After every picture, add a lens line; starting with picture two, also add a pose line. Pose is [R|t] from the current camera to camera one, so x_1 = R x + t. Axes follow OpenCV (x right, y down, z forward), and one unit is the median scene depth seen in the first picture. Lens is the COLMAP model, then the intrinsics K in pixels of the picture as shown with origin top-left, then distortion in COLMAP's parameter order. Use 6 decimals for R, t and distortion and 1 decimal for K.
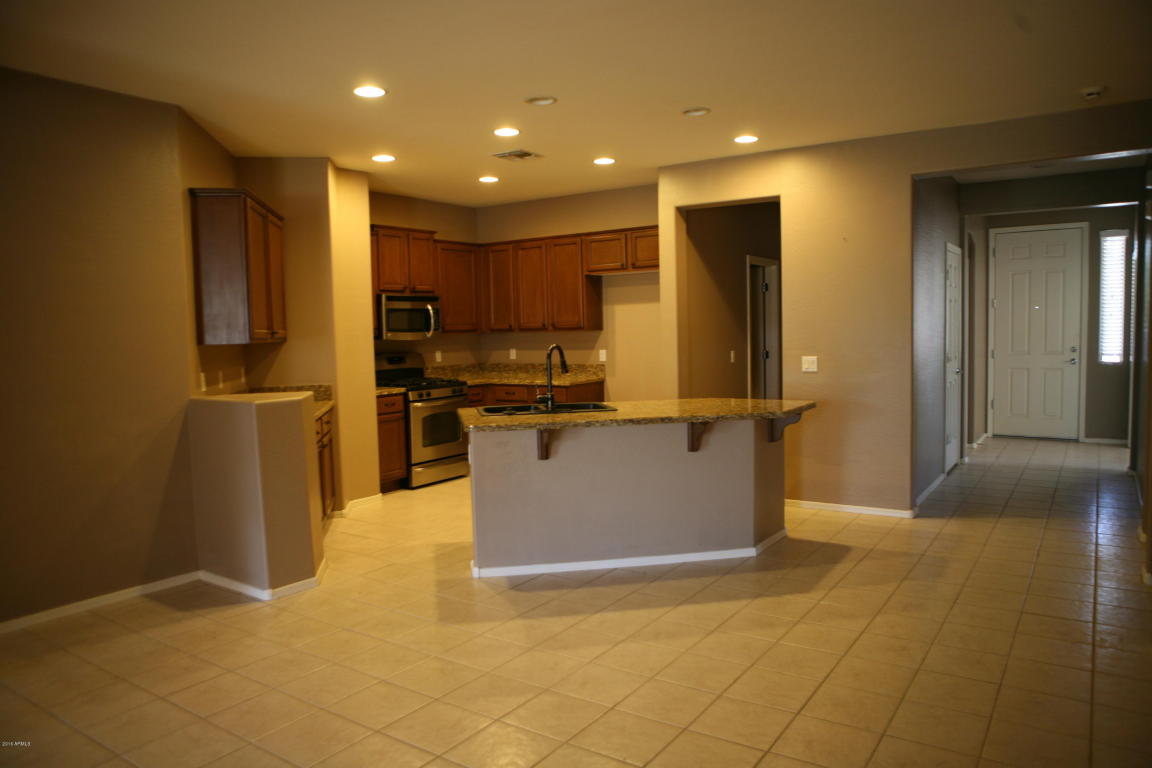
lens RADIAL K [[799.1, 0, 576.0], [0, 799.1, 384.0], [0, 0, 1]] dist [-0.109960, 0.083182]
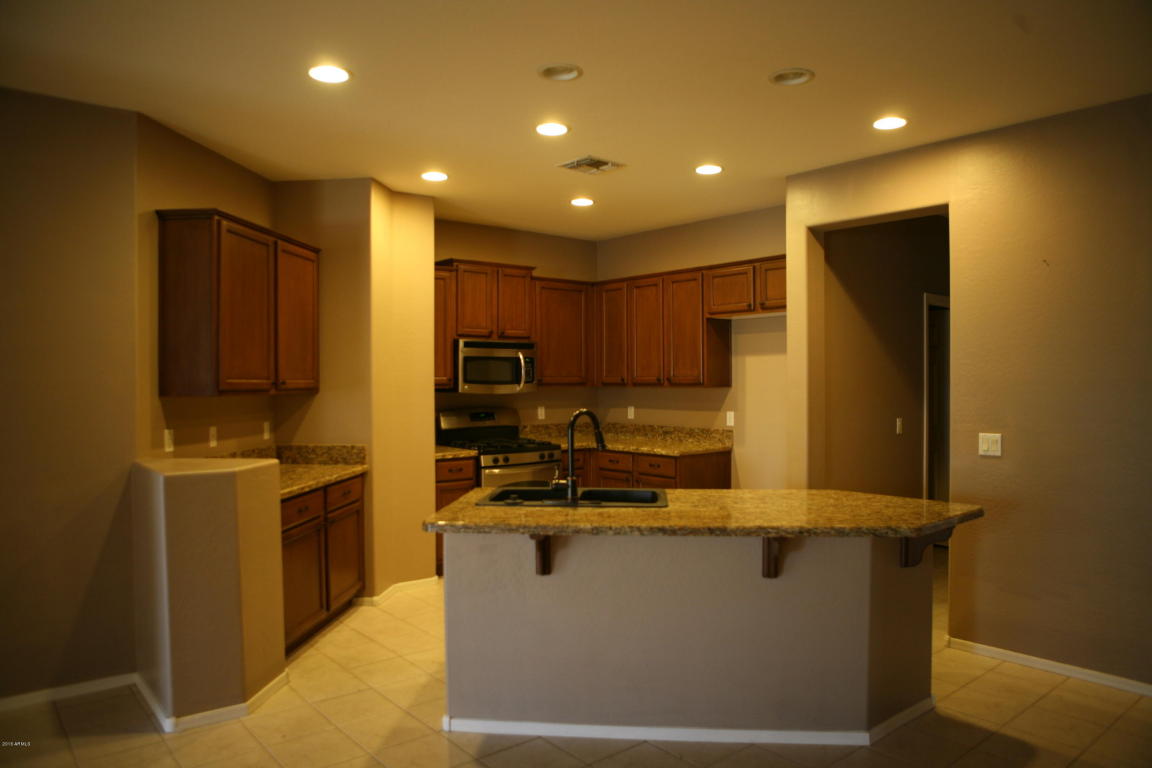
lens RADIAL K [[799.1, 0, 576.0], [0, 799.1, 384.0], [0, 0, 1]] dist [-0.109960, 0.083182]
pose [[0.961904, 0.021809, -0.272516, 0.118506], [-0.038507, 0.997684, -0.056077, -0.023239], [0.270662, 0.064435, 0.960516, 0.223942]]
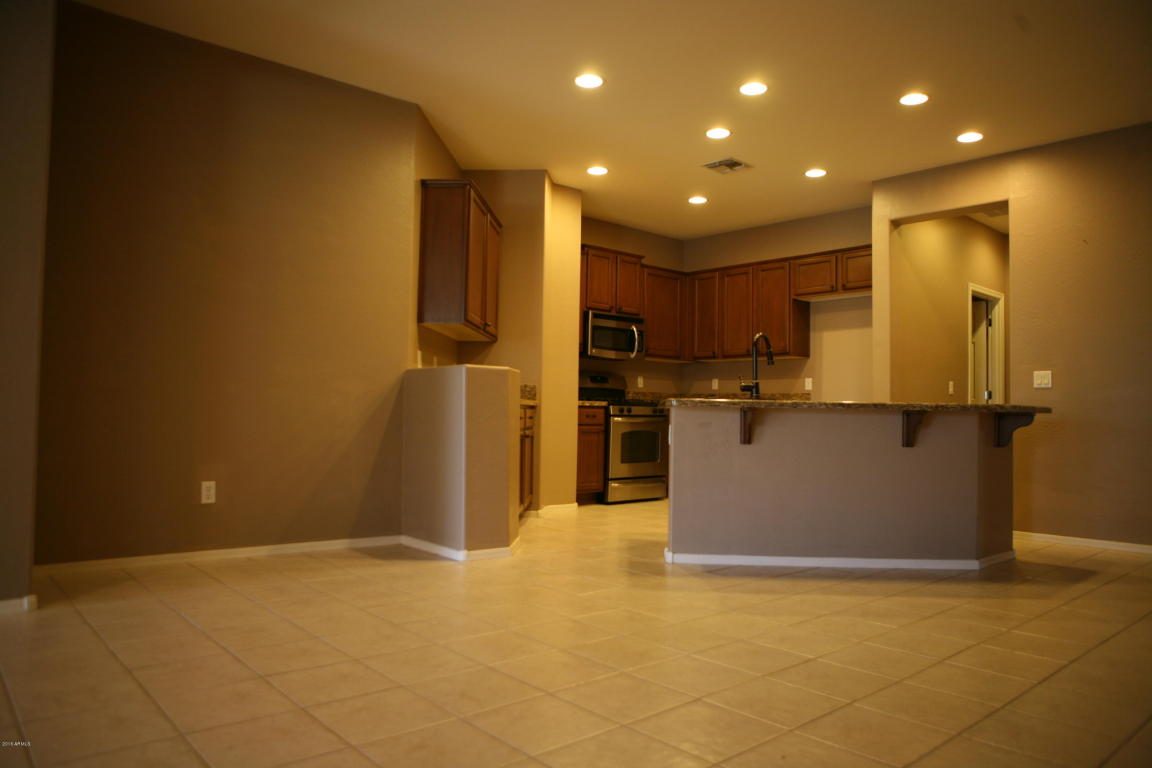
lens RADIAL K [[799.1, 0, 576.0], [0, 799.1, 384.0], [0, 0, 1]] dist [-0.109960, 0.083182]
pose [[0.968538, 0.032384, -0.246750, -0.003197], [-0.058517, 0.993333, -0.099324, 0.088890], [0.241888, 0.110638, 0.963976, 0.011651]]
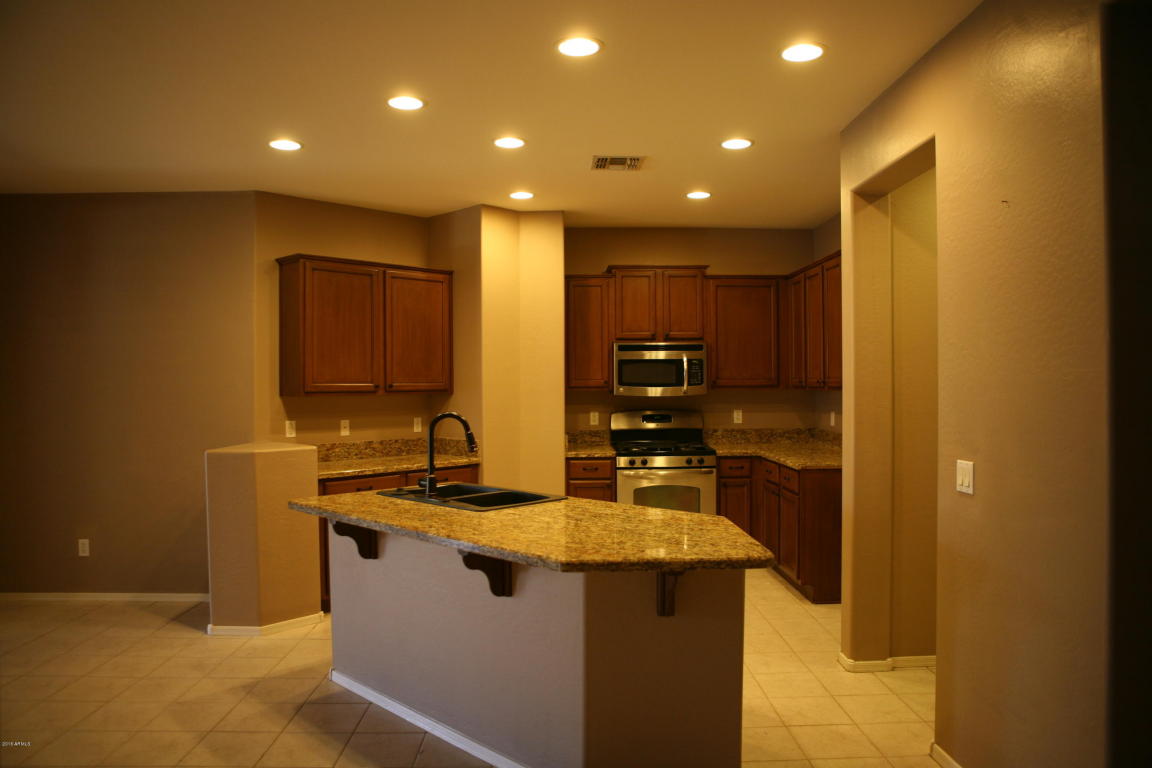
lens RADIAL K [[799.1, 0, 576.0], [0, 799.1, 384.0], [0, 0, 1]] dist [-0.109960, 0.083182]
pose [[0.581617, 0.021964, -0.813166, 0.480700], [-0.065585, 0.997647, -0.019963, -0.050176], [0.810815, 0.064942, 0.581689, 0.477382]]
